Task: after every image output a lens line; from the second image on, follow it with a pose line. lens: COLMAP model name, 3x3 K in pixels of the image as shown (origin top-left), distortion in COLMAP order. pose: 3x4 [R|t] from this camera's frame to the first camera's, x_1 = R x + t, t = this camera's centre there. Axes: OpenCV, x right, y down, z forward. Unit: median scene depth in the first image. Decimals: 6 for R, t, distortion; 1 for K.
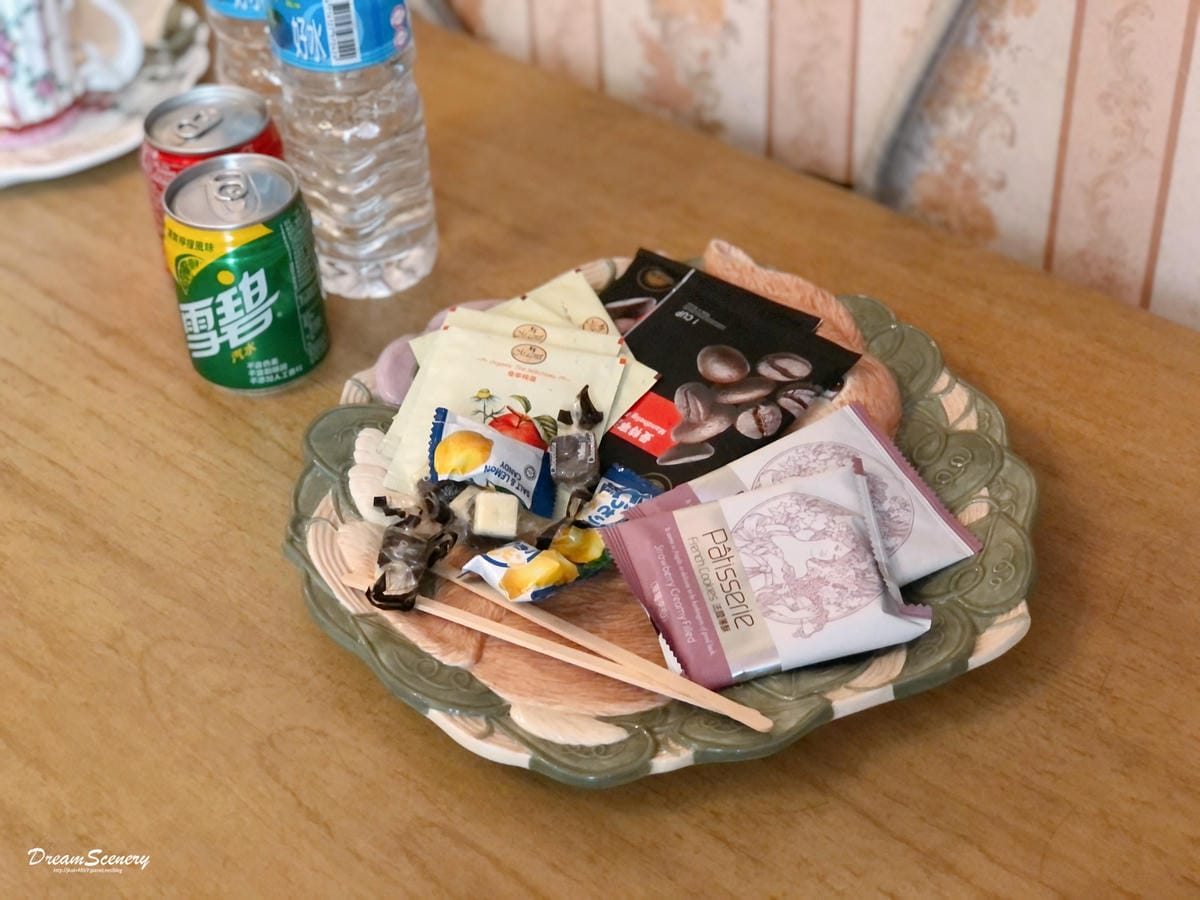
lens RADIAL K [[1933.9, 0, 600.0], [0, 1933.9, 450.0], [0, 0, 1]] dist [0.047039, 0.077177]
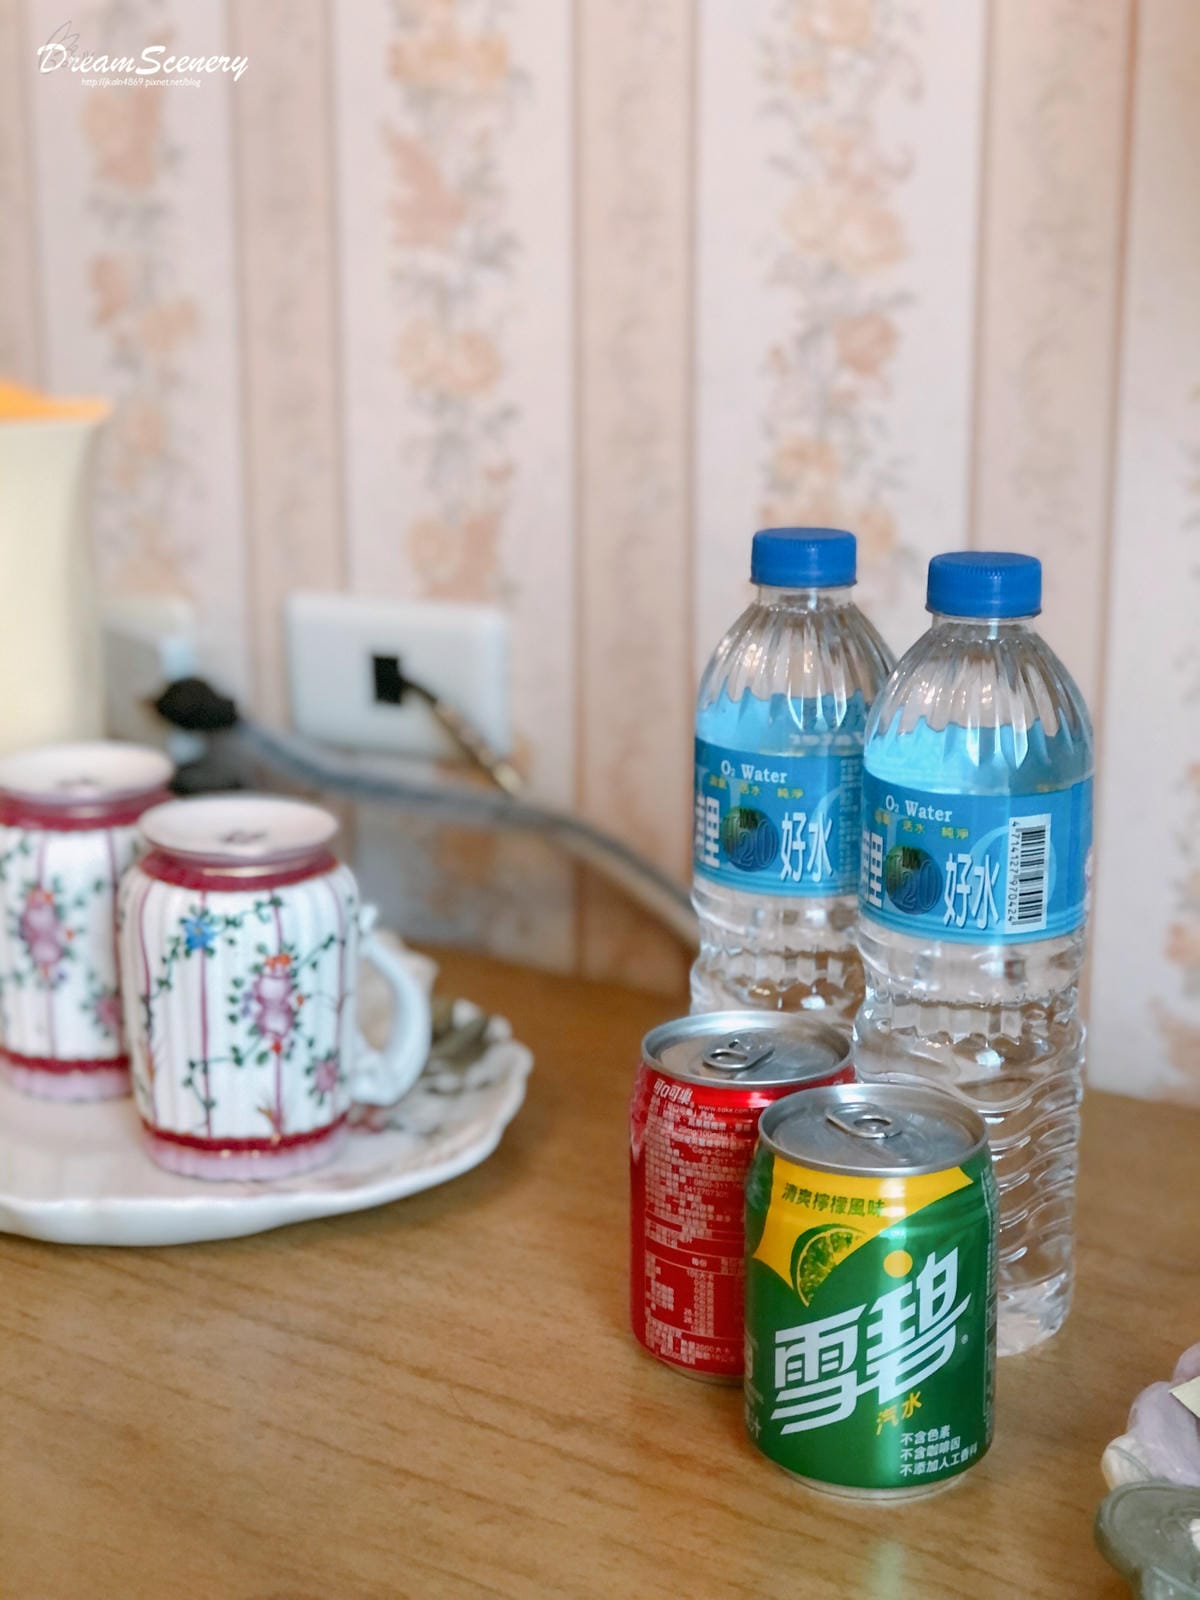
lens RADIAL K [[2571.2, 0, 600.0], [0, 2571.2, 800.0], [0, 0, 1]] dist [0.012078, 0.110257]
pose [[0.990151, 0.008510, 0.139747, -0.379456], [0.052416, 0.903027, -0.426374, 0.103746], [-0.129824, 0.429499, 0.893687, 0.272885]]
